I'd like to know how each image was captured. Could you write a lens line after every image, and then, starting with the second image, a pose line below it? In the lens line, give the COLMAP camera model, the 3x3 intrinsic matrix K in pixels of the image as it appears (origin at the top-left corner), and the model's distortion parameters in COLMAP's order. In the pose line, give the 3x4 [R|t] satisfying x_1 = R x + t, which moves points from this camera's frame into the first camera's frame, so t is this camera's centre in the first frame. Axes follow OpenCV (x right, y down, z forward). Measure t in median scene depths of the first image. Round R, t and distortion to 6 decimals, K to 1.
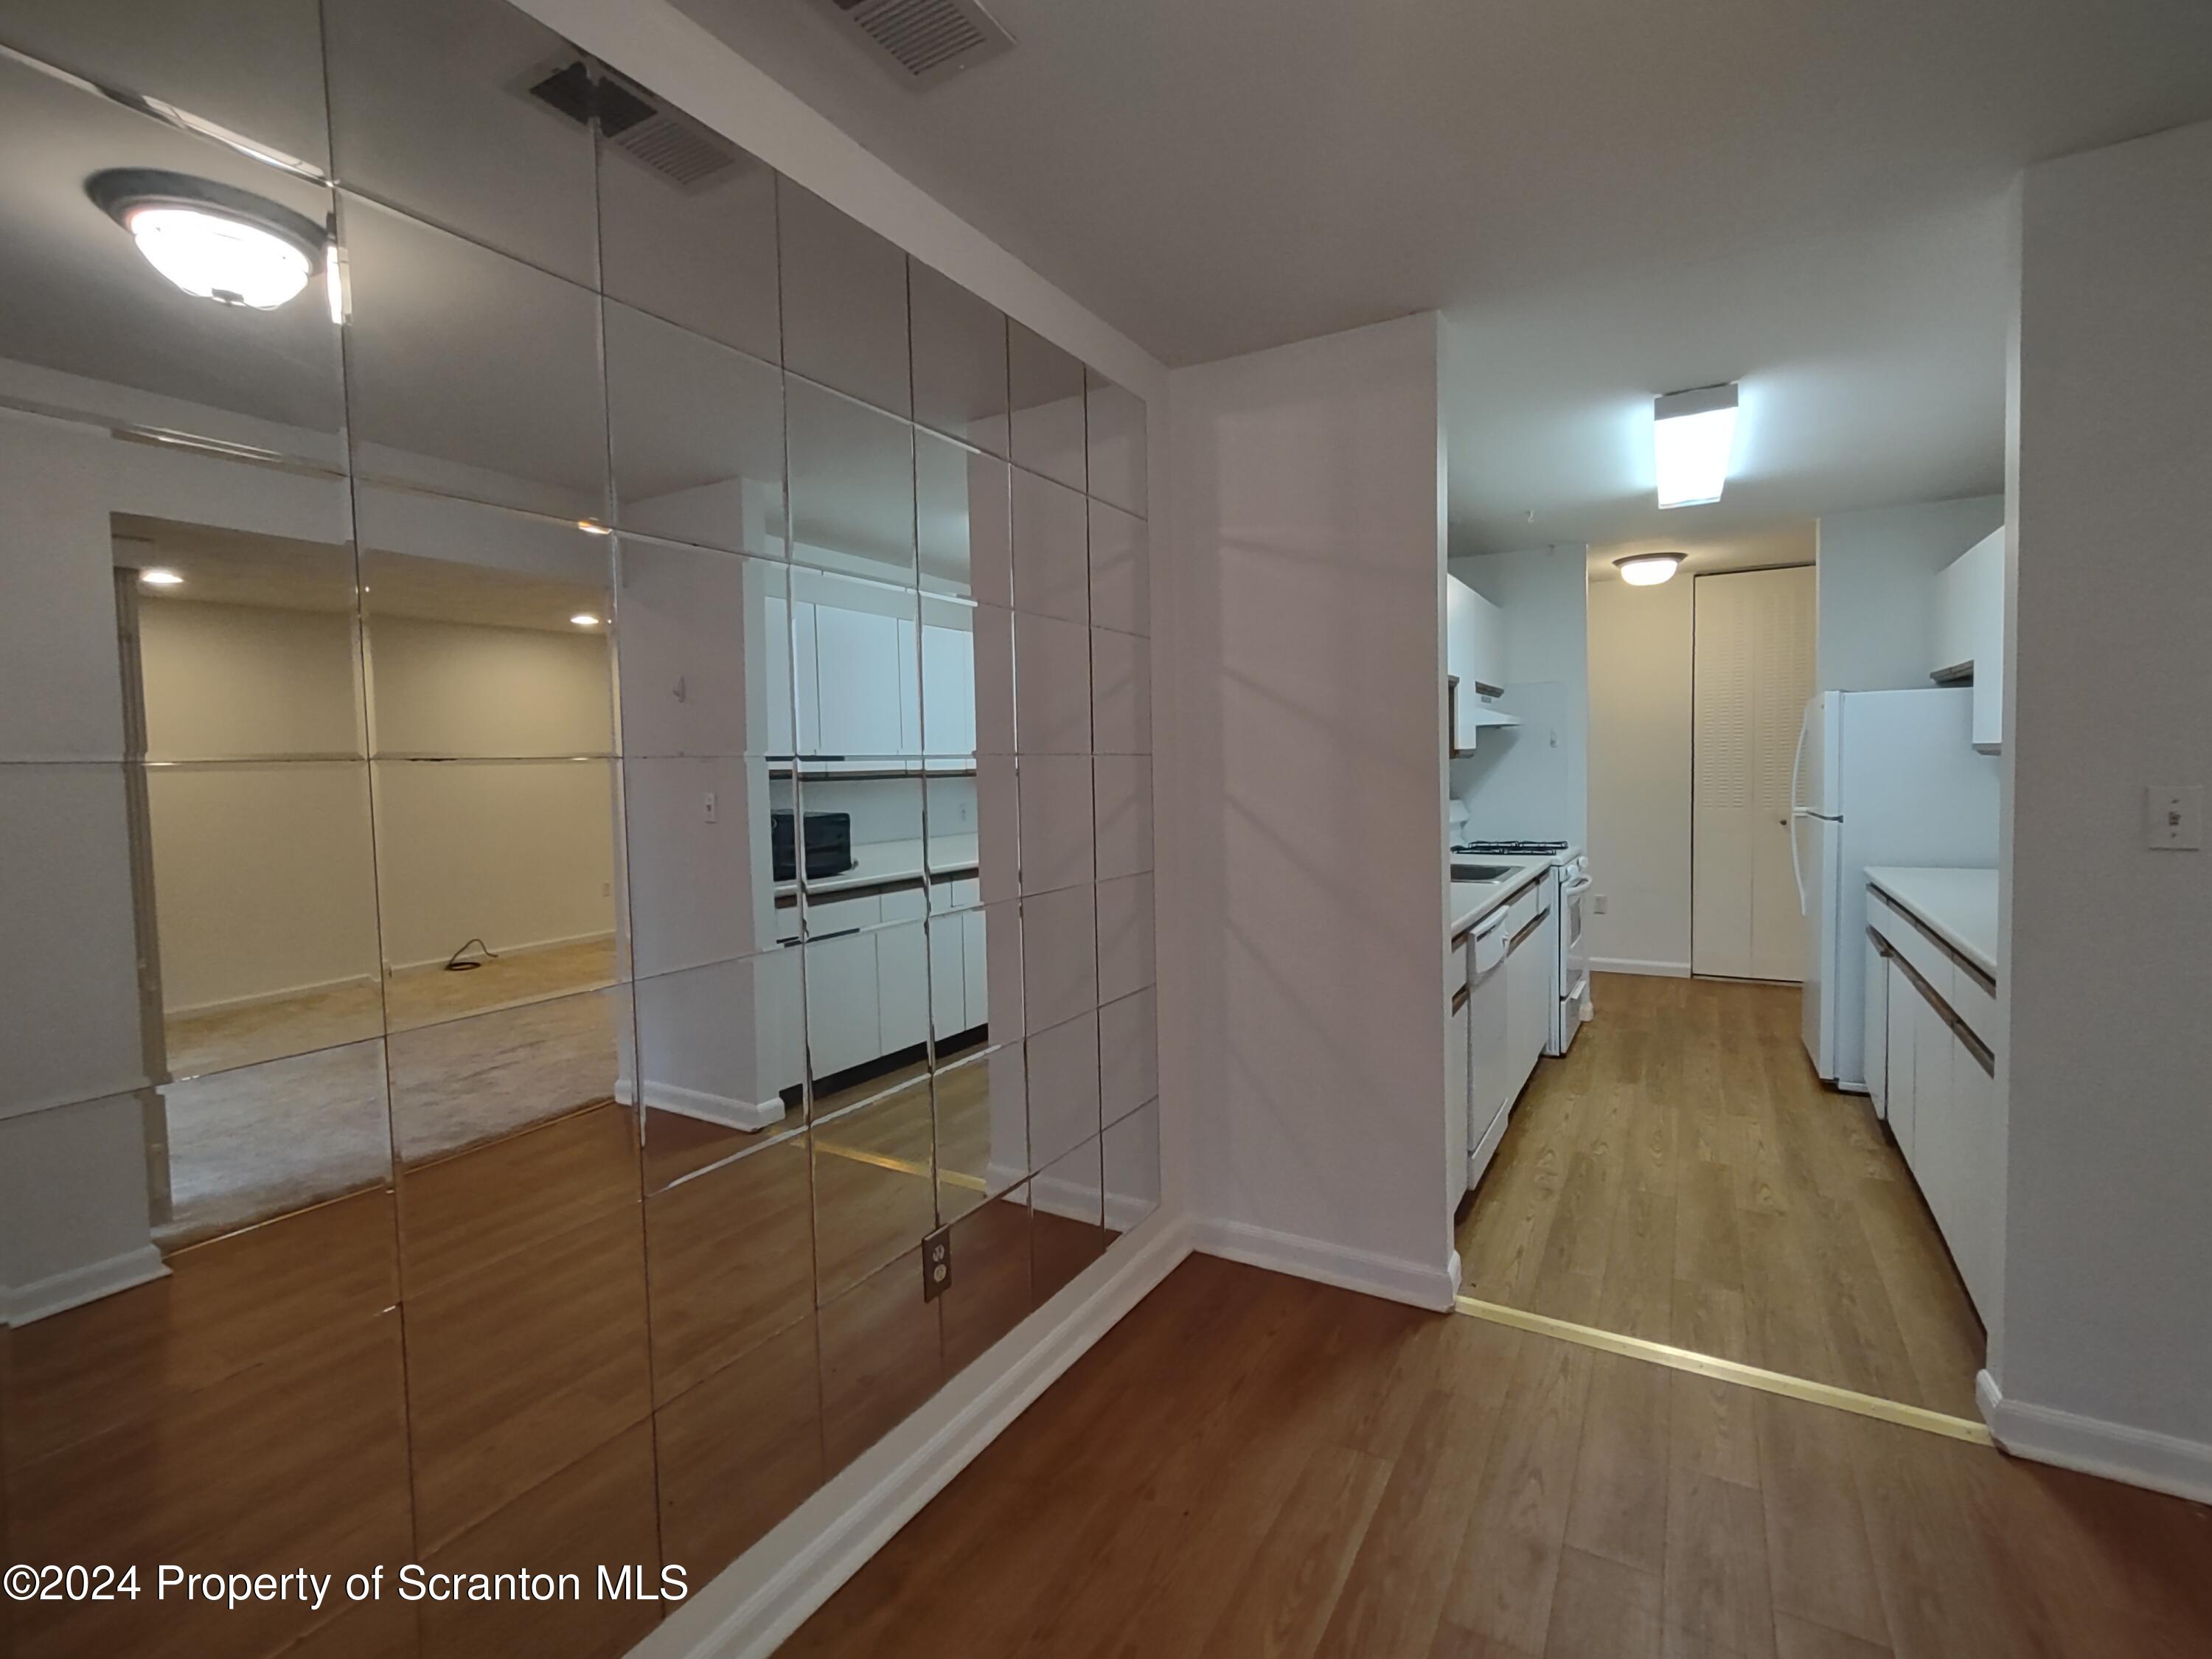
lens RADIAL K [[1028.6, 0, 1103.3], [0, 1028.6, 818.7], [0, 0, 1]] dist [-0.005156, 0.003477]
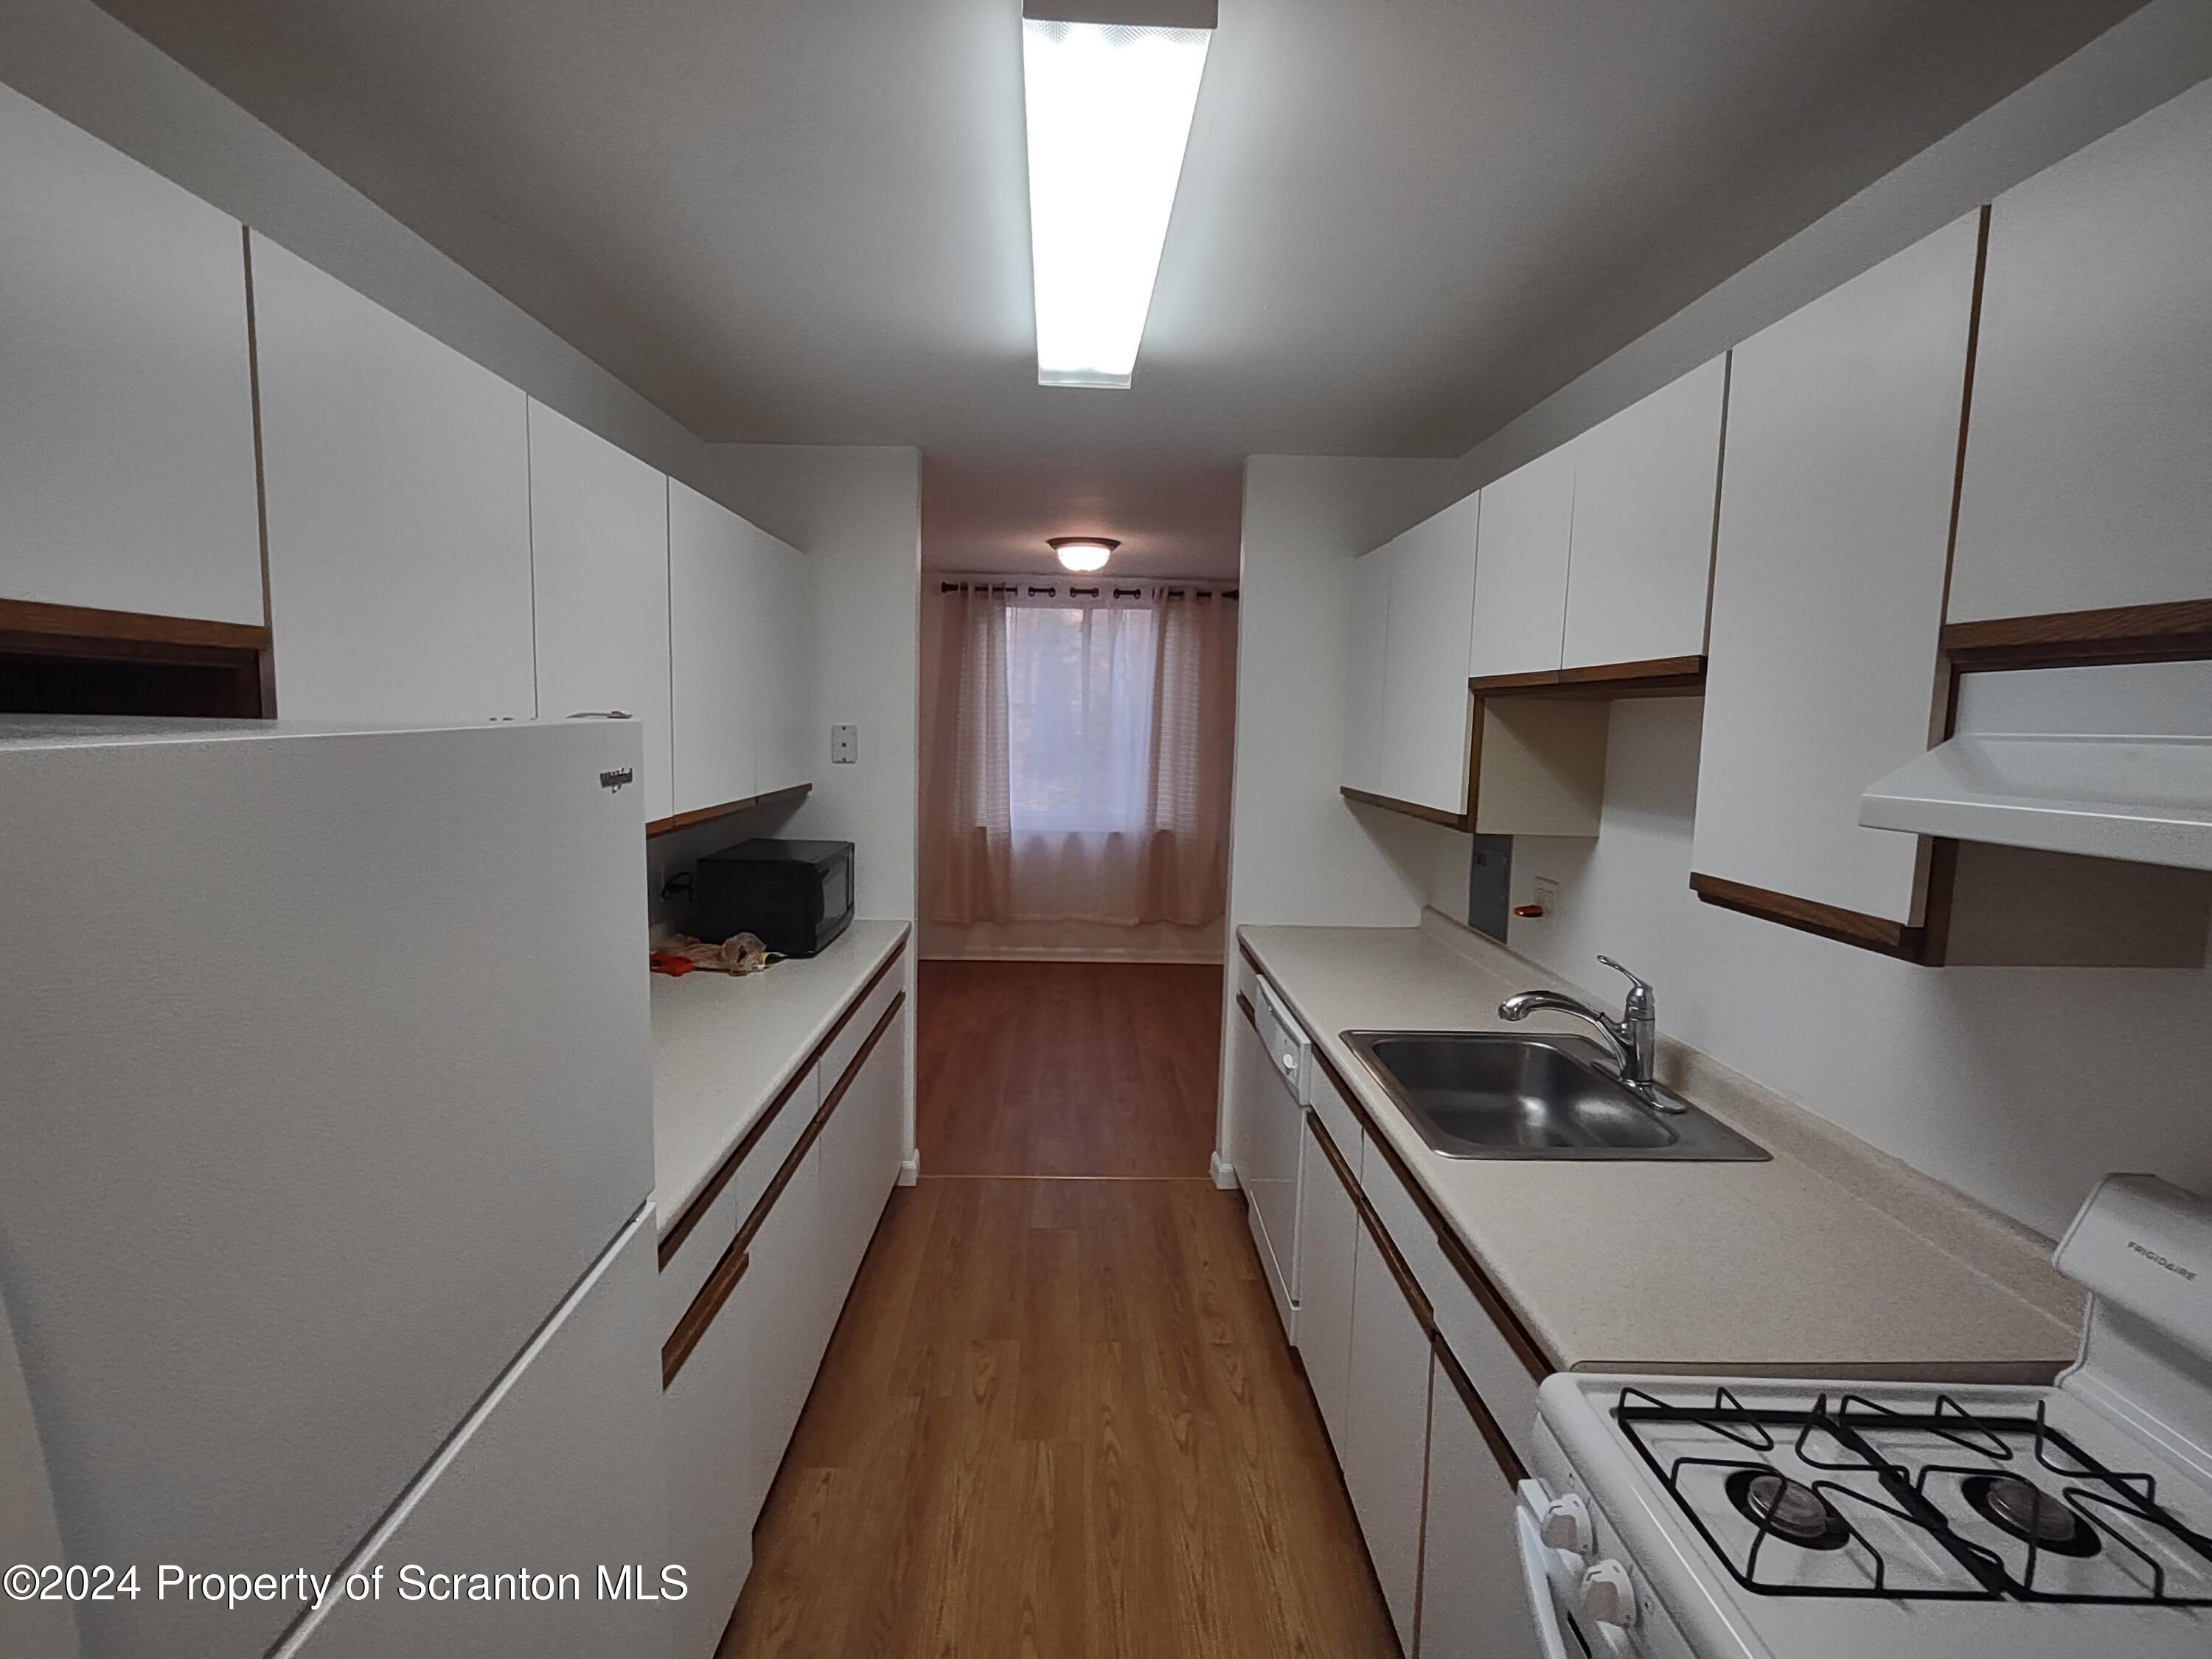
lens RADIAL K [[1028.6, 0, 1094.1], [0, 1028.6, 819.6], [0, 0, 1]] dist [-0.005156, 0.003477]
pose [[-0.856101, 0.054165, -0.513962, 0.952745], [-0.032005, 0.987027, 0.157329, -0.187871], [0.515816, 0.151139, -0.843262, 1.641644]]
